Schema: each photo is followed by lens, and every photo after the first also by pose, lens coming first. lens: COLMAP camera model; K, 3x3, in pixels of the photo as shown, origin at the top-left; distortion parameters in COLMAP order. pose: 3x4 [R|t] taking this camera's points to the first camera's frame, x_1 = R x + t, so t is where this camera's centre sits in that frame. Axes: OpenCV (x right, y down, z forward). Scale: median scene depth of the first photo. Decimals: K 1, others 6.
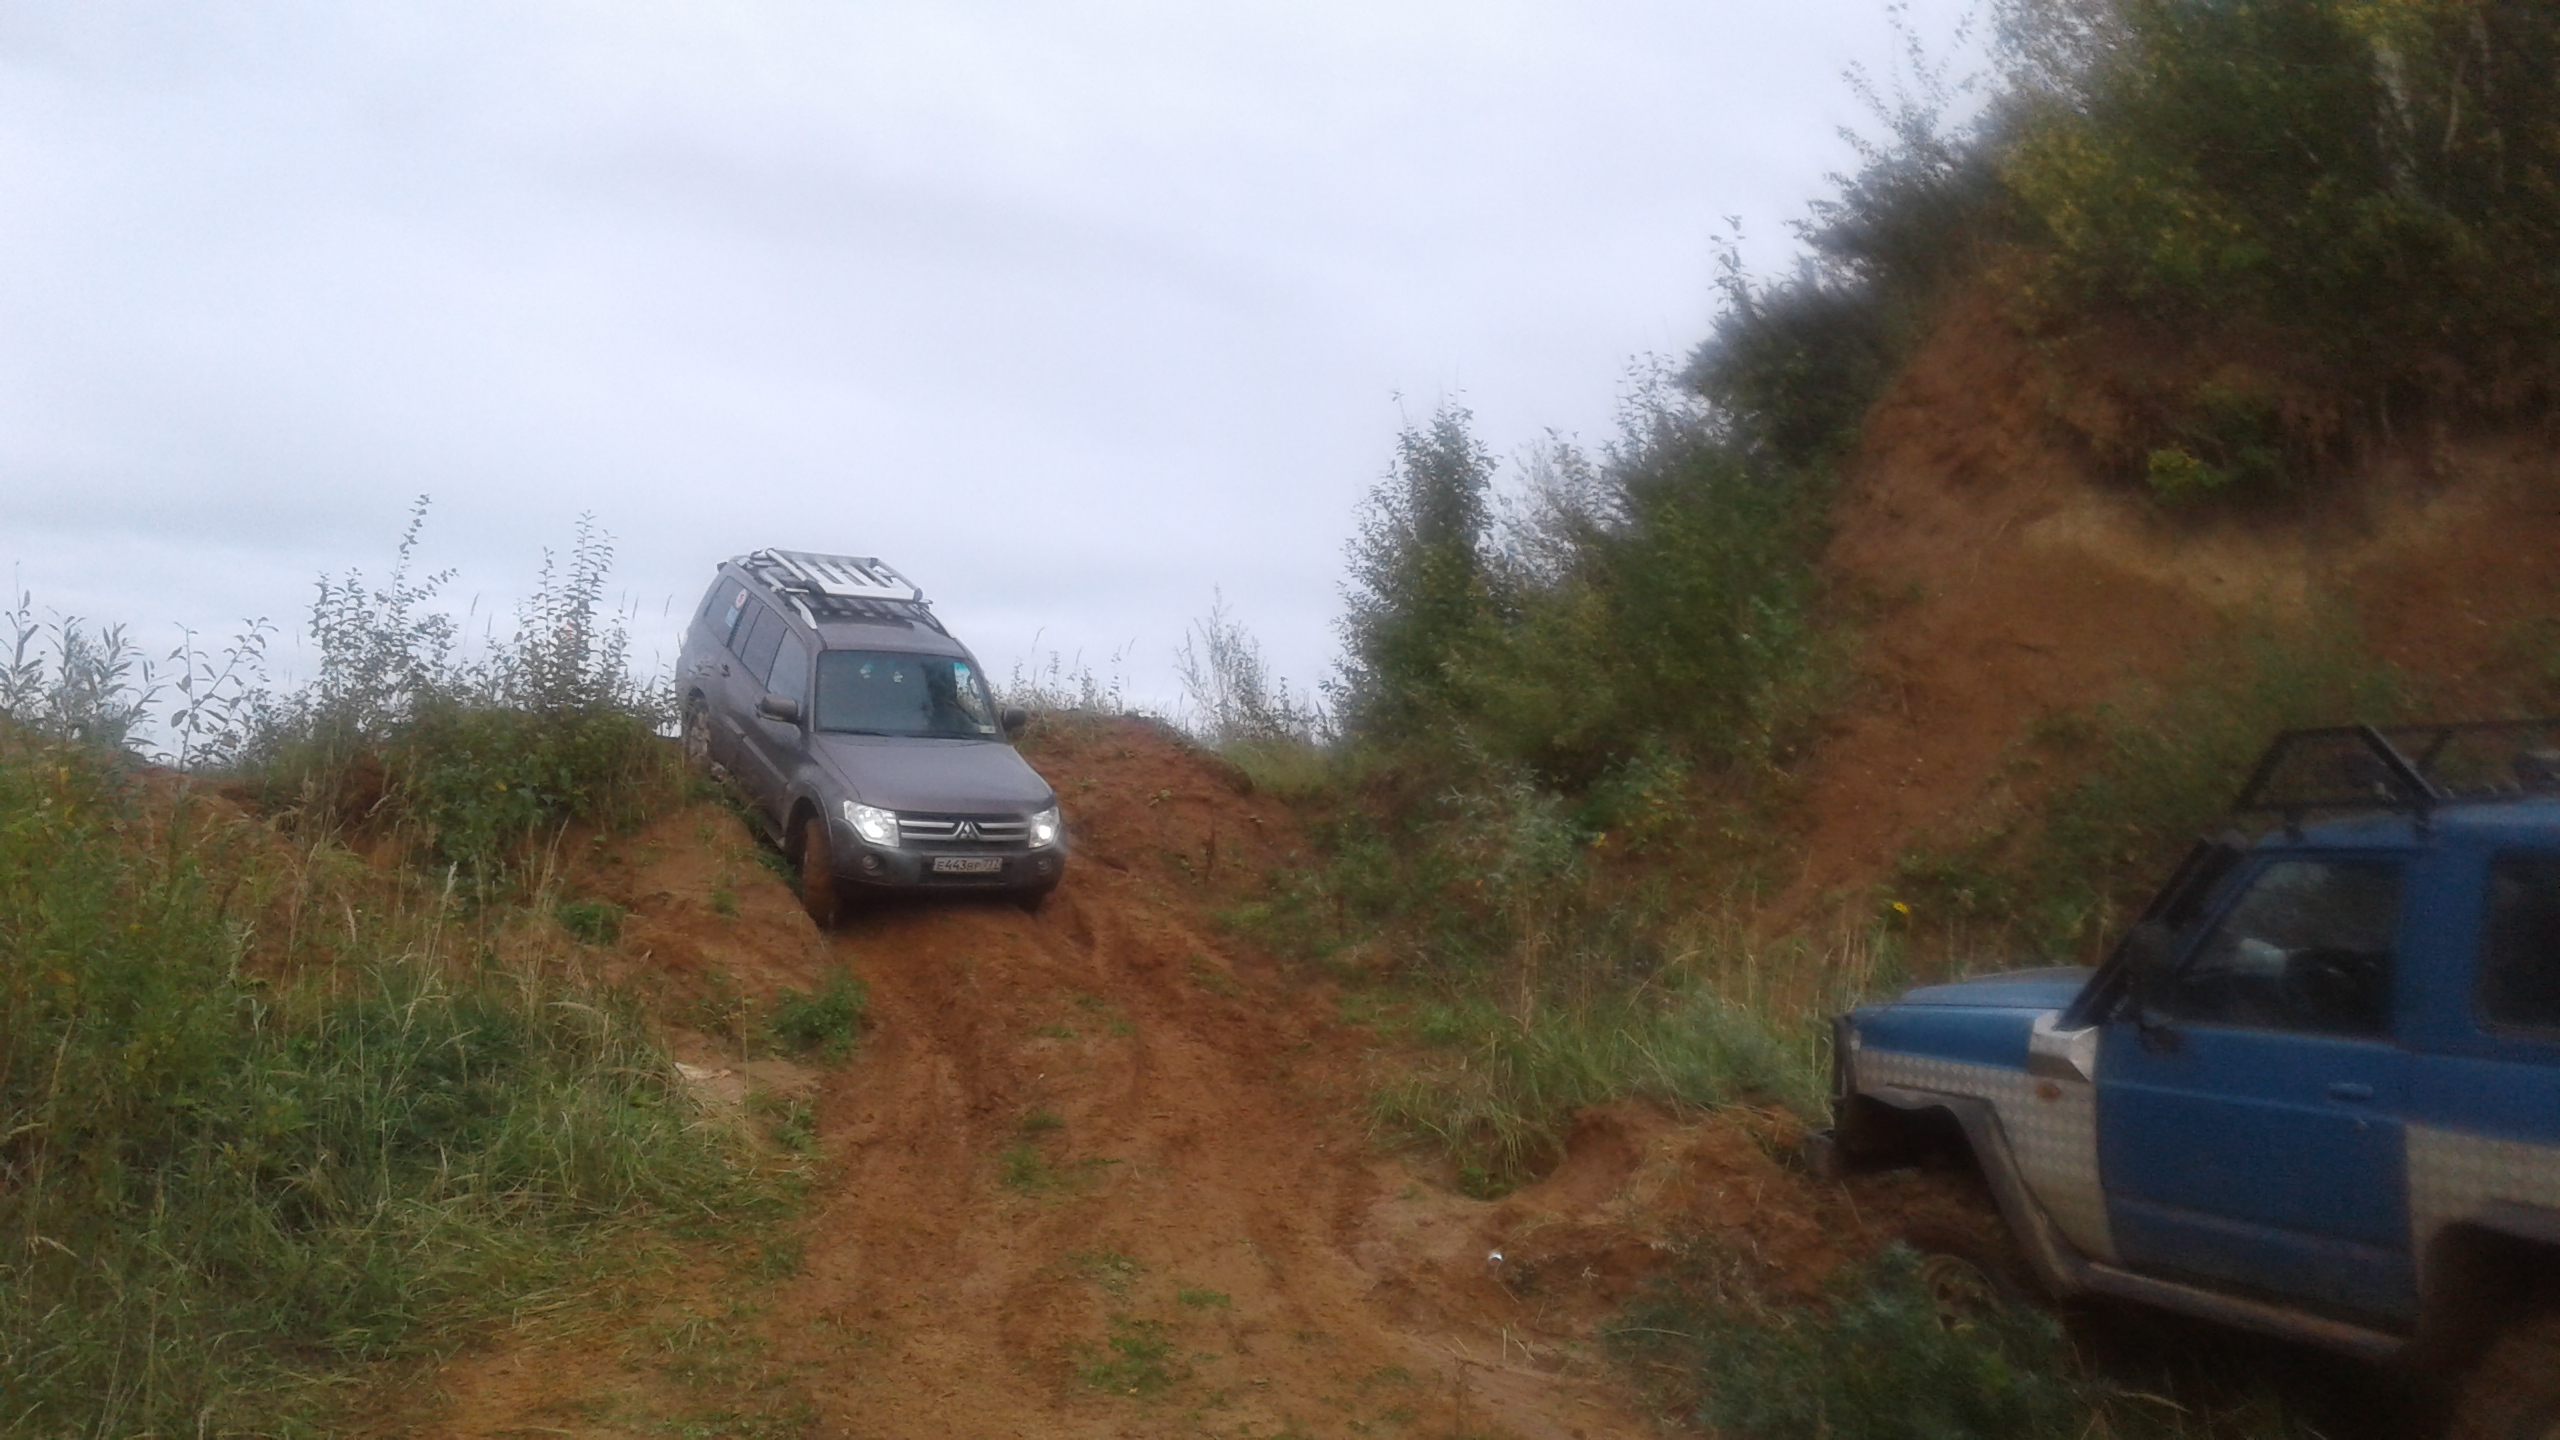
lens RADIAL K [[2389.1, 0, 1269.8], [0, 2389.1, 655.1], [0, 0, 1]] dist [0.108585, -0.263016]
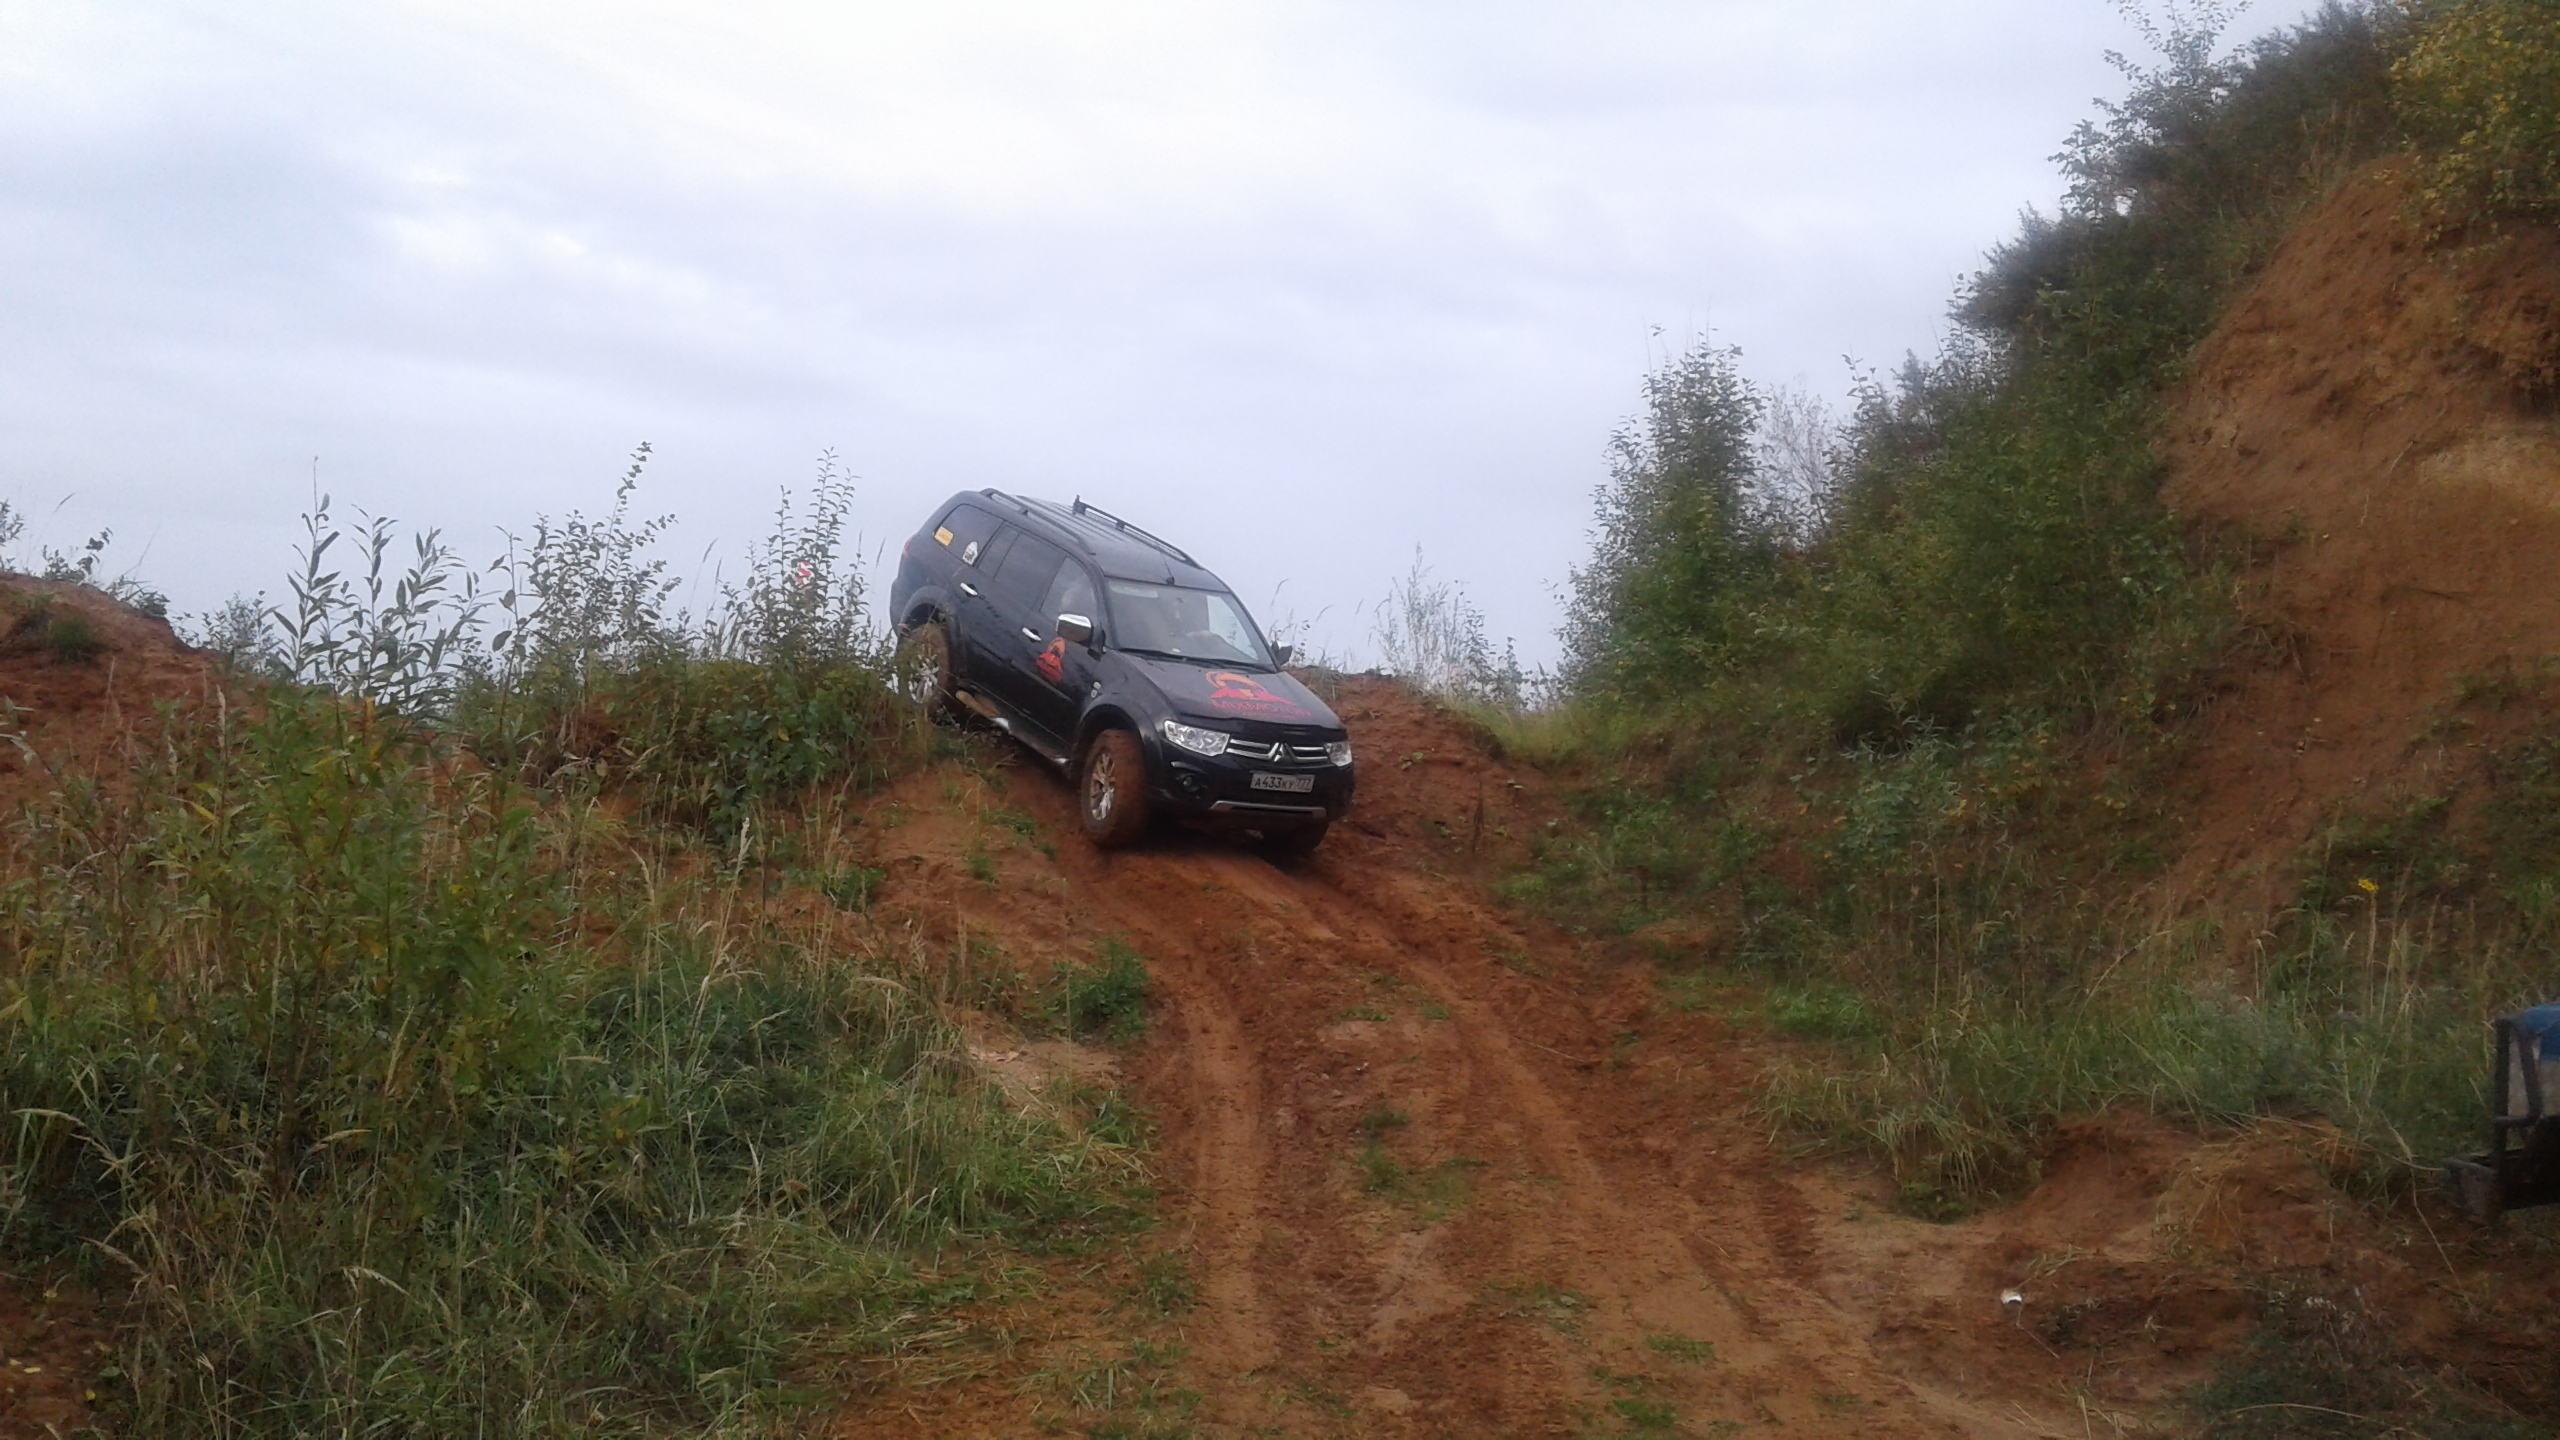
lens RADIAL K [[2396.9, 0, 1279.4], [0, 2396.9, 621.4], [0, 0, 1]] dist [0.120330, -0.274693]
pose [[0.998838, 0.002823, -0.048109, -0.072595], [-0.002946, 0.999993, -0.002474, 0.010880], [0.048102, 0.002612, 0.998839, 0.088267]]
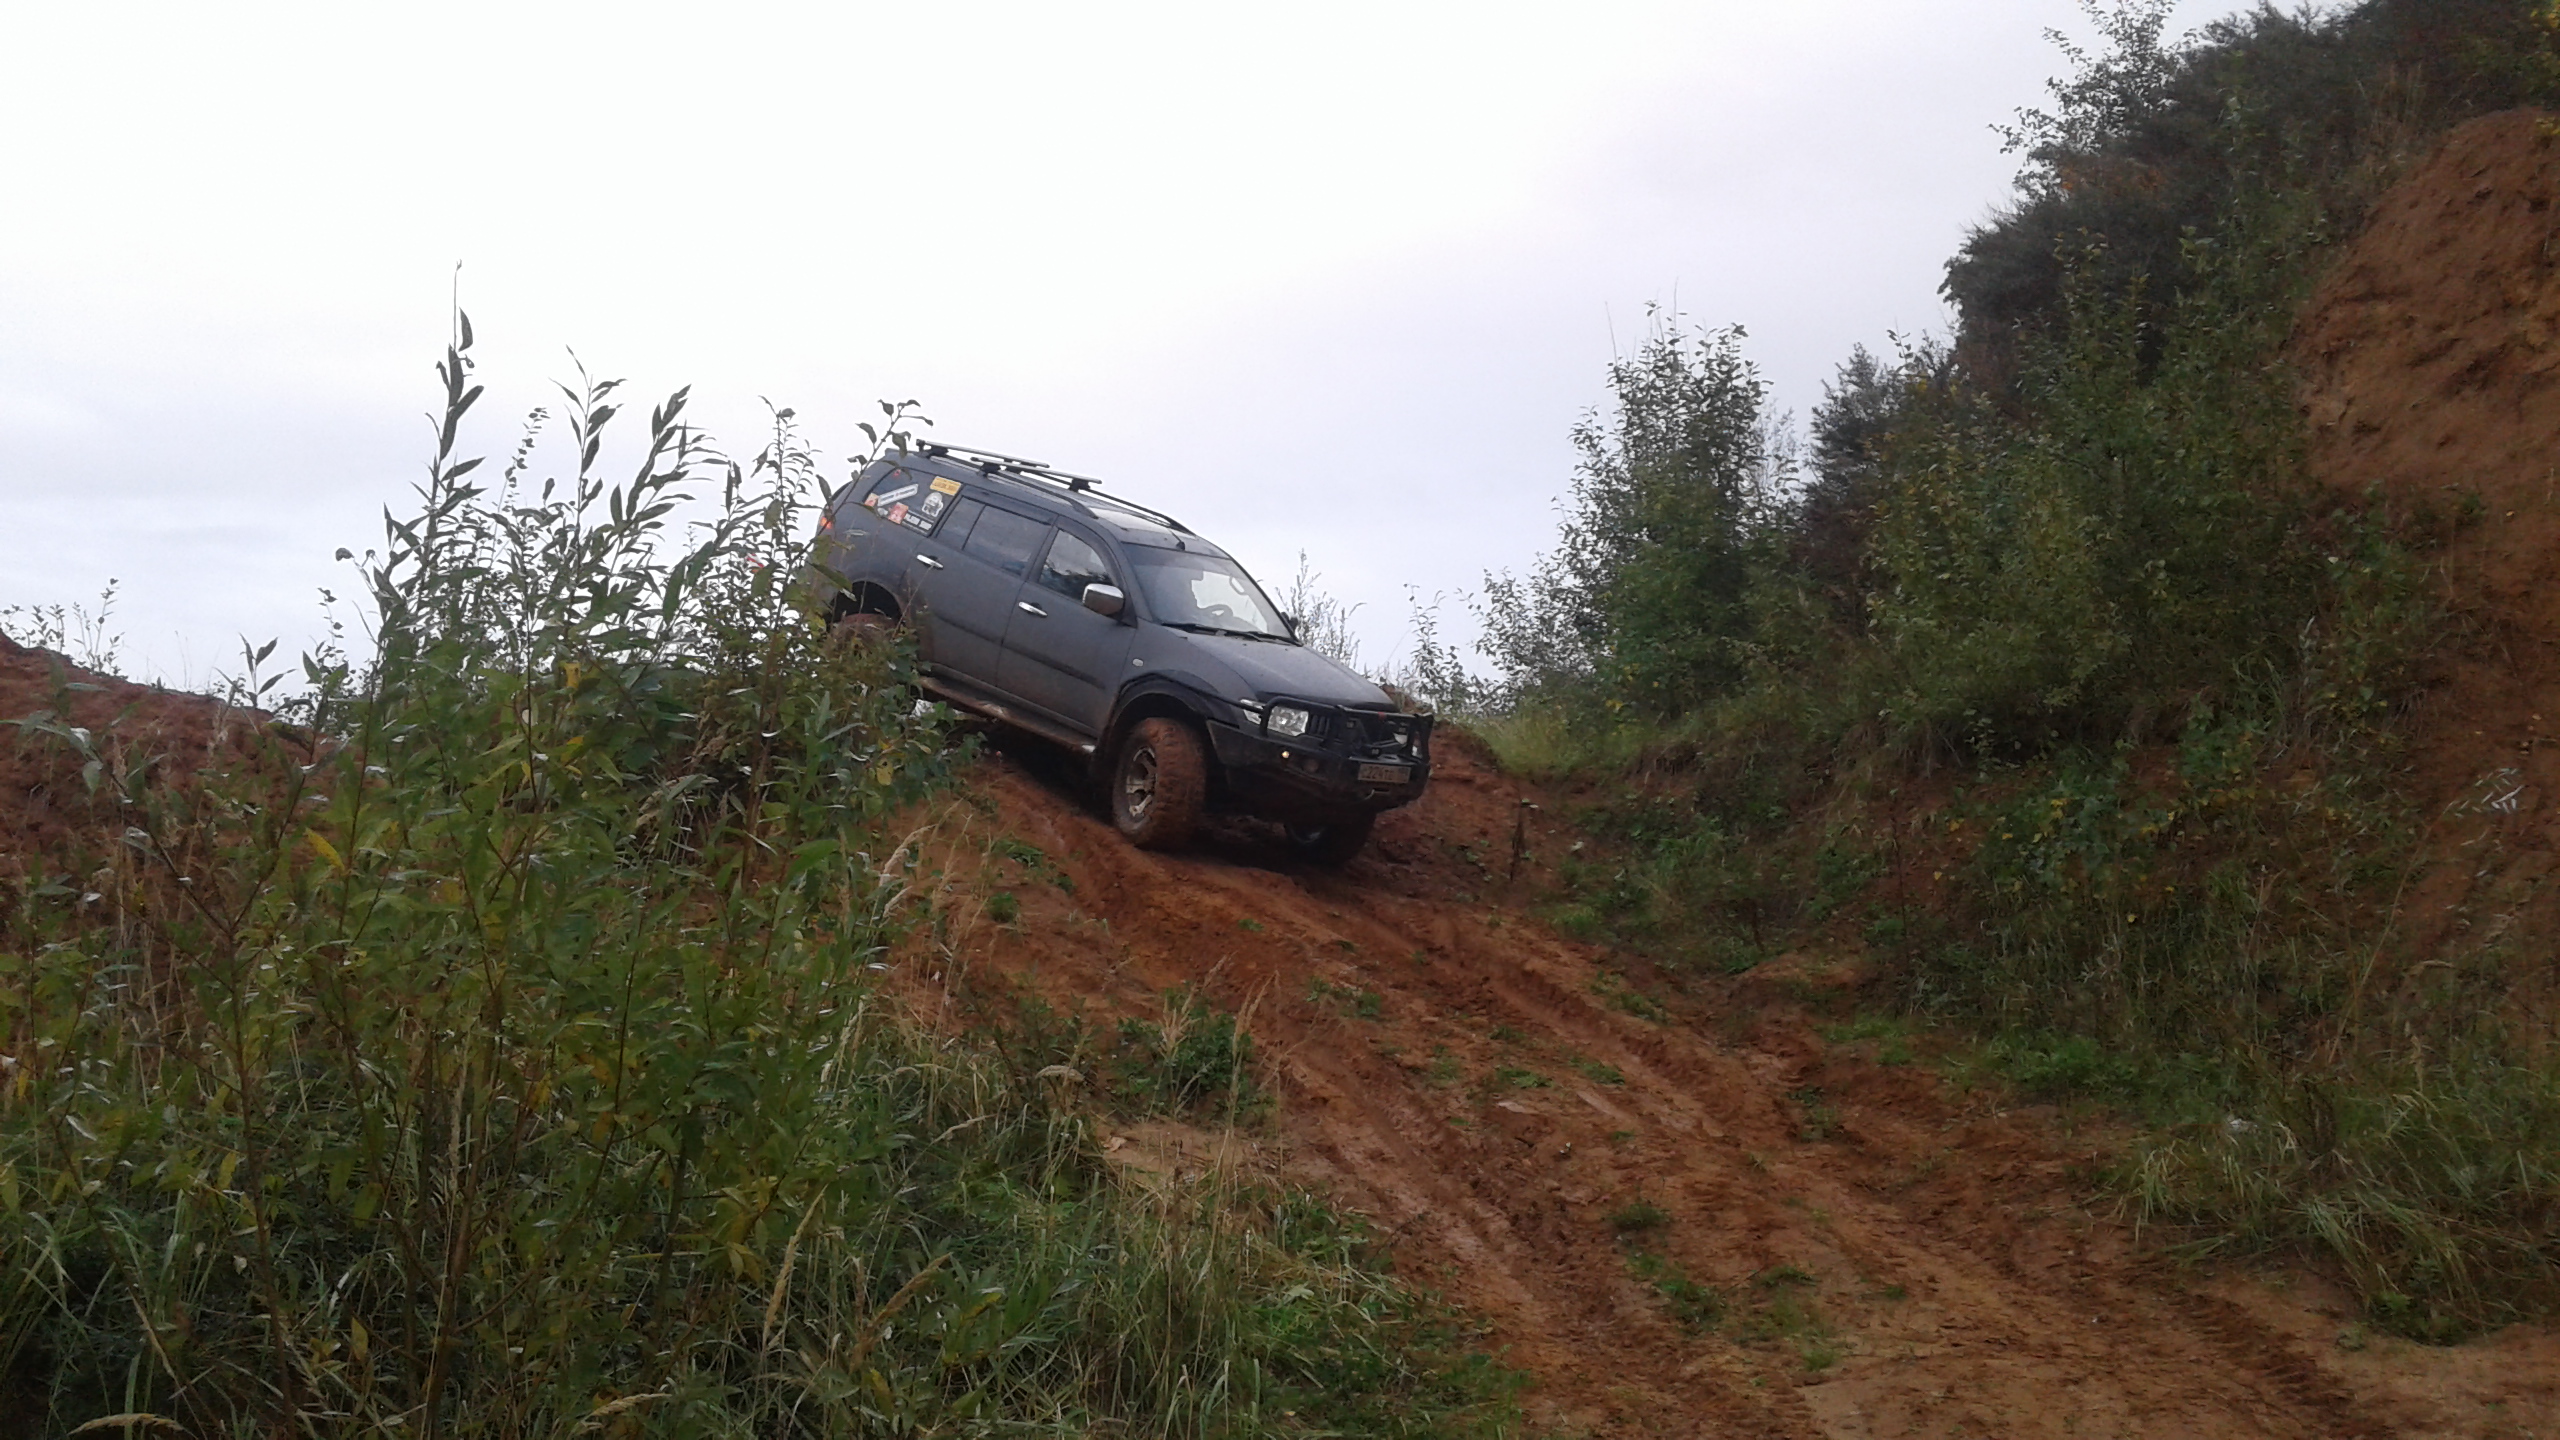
lens RADIAL K [[2365.0, 0, 1285.0], [0, 2365.0, 628.2], [0, 0, 1]] dist [0.099054, -0.243703]
pose [[0.998390, -0.001392, 0.056702, -0.193317], [0.002062, 0.999929, -0.011763, 0.023602], [-0.056681, 0.011861, 0.998322, 0.248207]]
